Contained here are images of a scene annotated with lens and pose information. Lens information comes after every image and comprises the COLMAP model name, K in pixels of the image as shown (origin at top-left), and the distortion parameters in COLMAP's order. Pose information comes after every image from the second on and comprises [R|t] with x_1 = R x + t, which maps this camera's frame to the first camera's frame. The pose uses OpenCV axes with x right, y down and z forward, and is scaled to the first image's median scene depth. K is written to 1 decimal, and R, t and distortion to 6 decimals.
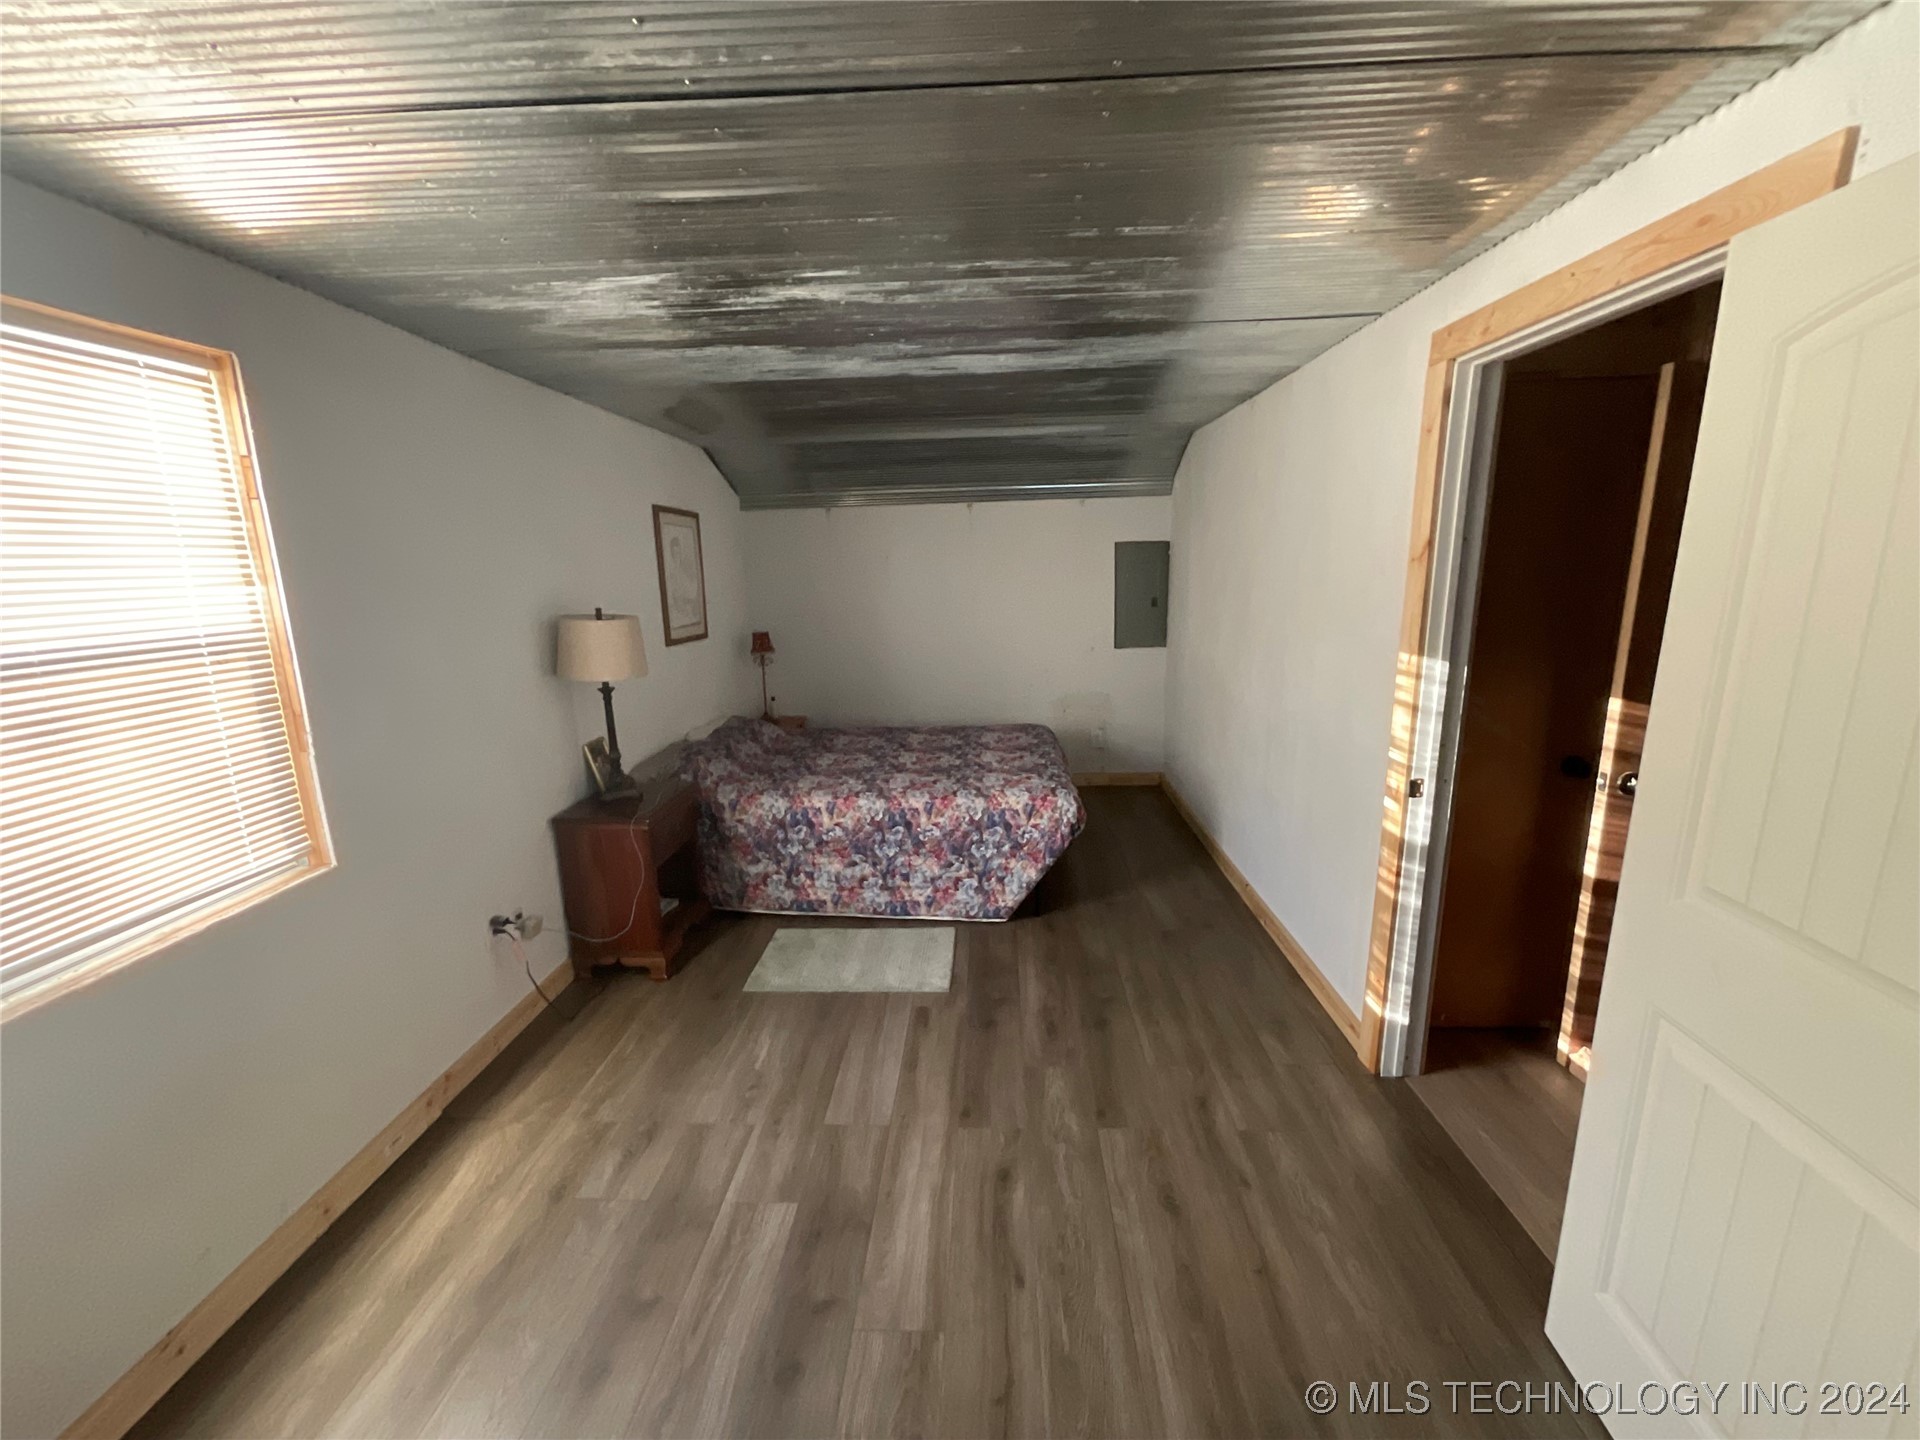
lens RADIAL K [[775.7, 0, 959.1], [0, 775.7, 724.5], [0, 0, 1]] dist [0.000579, -0.008489]
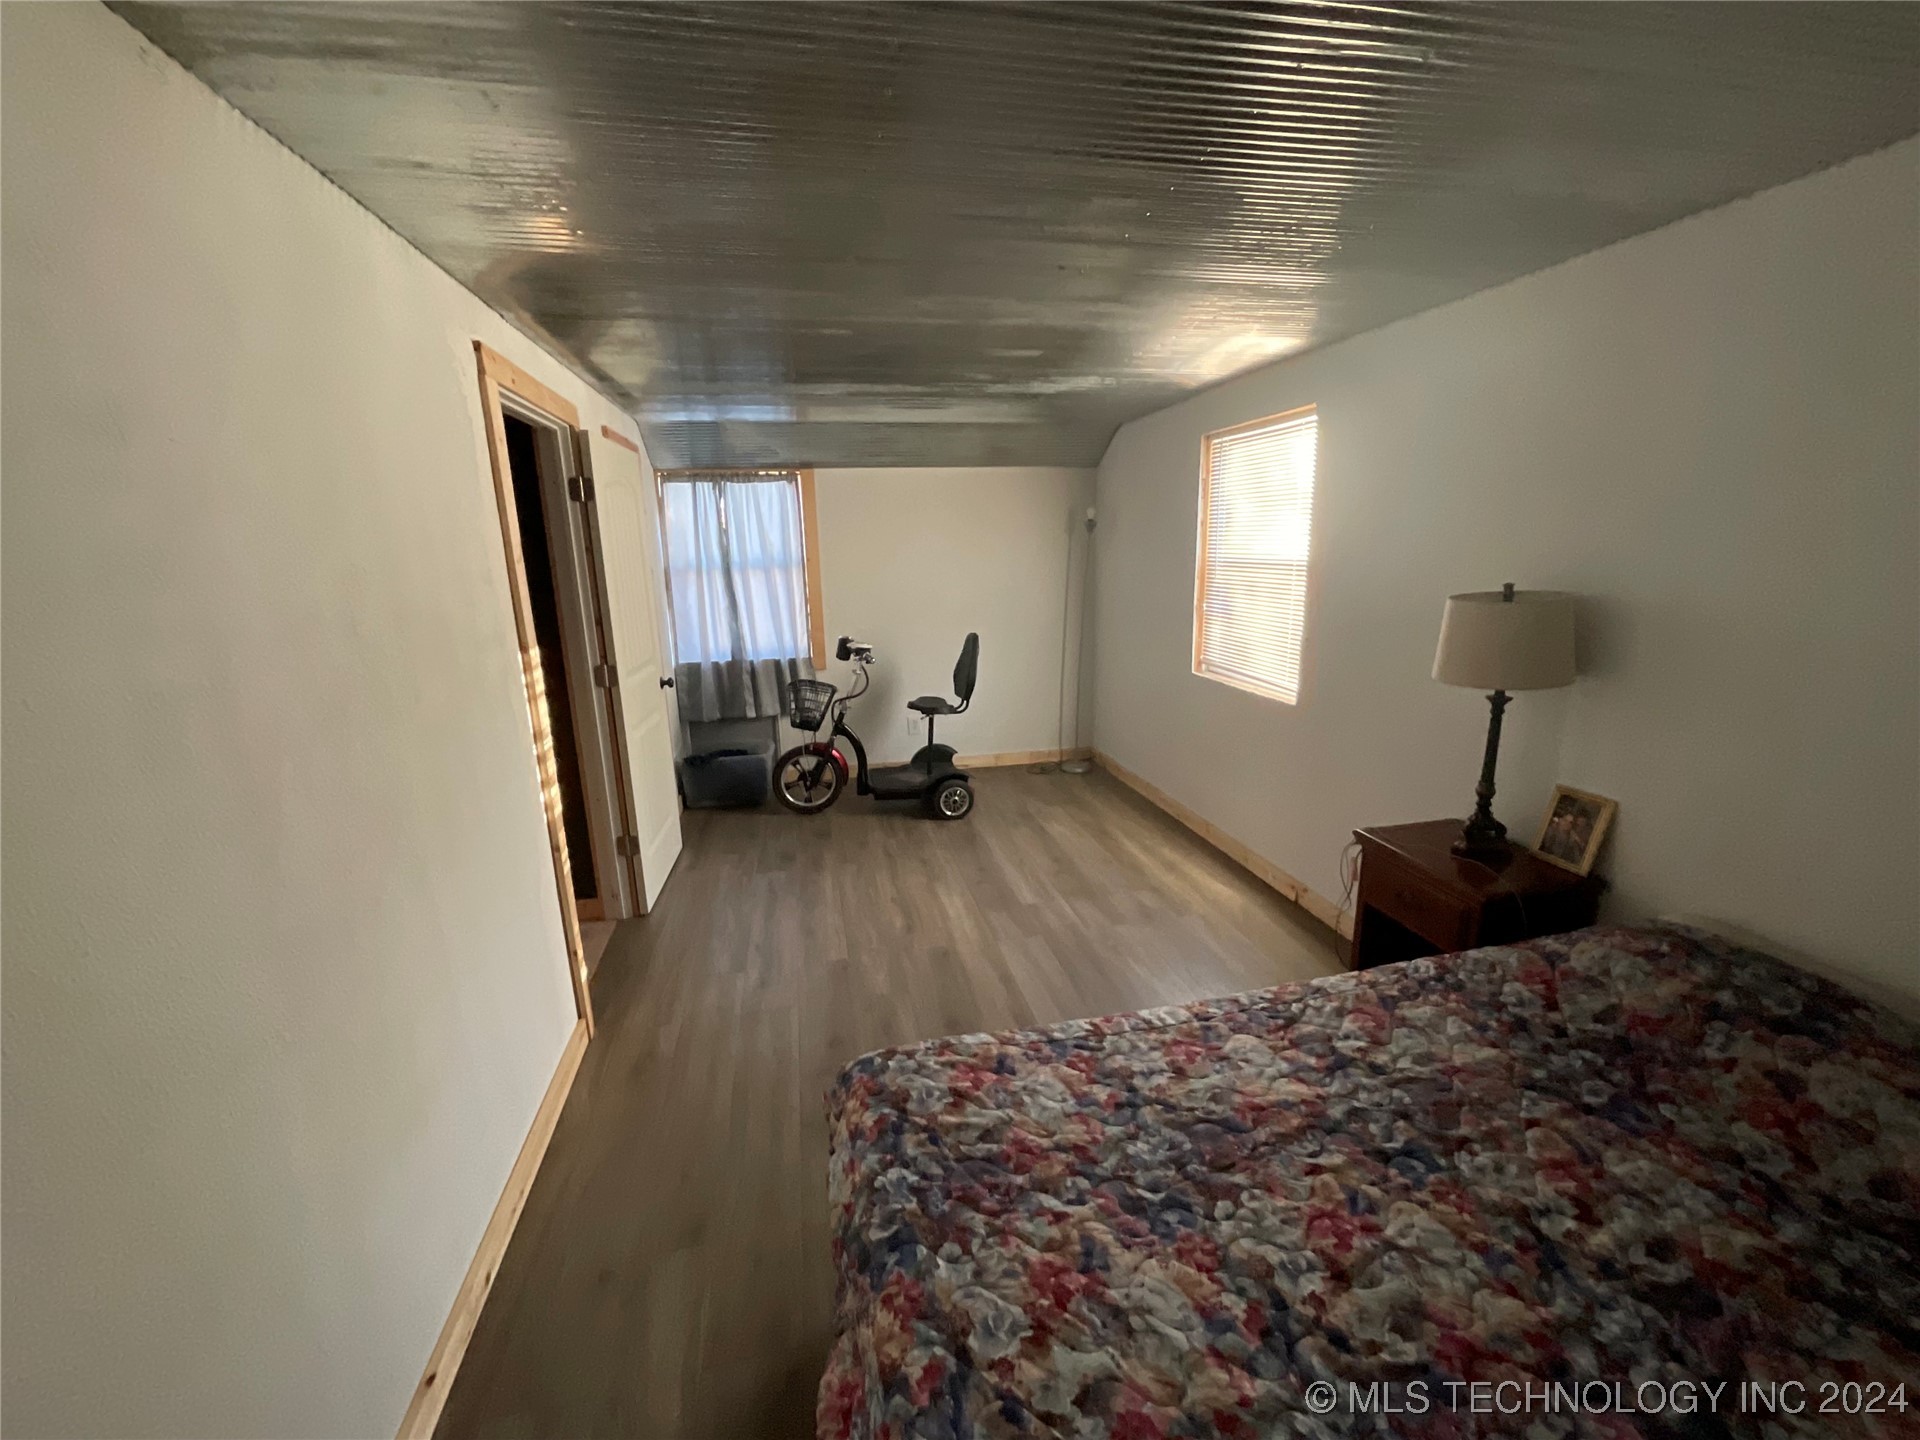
lens RADIAL K [[775.7, 0, 959.1], [0, 775.7, 724.5], [0, 0, 1]] dist [0.000579, -0.008489]
pose [[-0.967689, 0.102771, -0.230253, 0.287463], [-0.004804, 0.905487, 0.424348, -0.486345], [0.252101, 0.411743, -0.875736, 2.278667]]
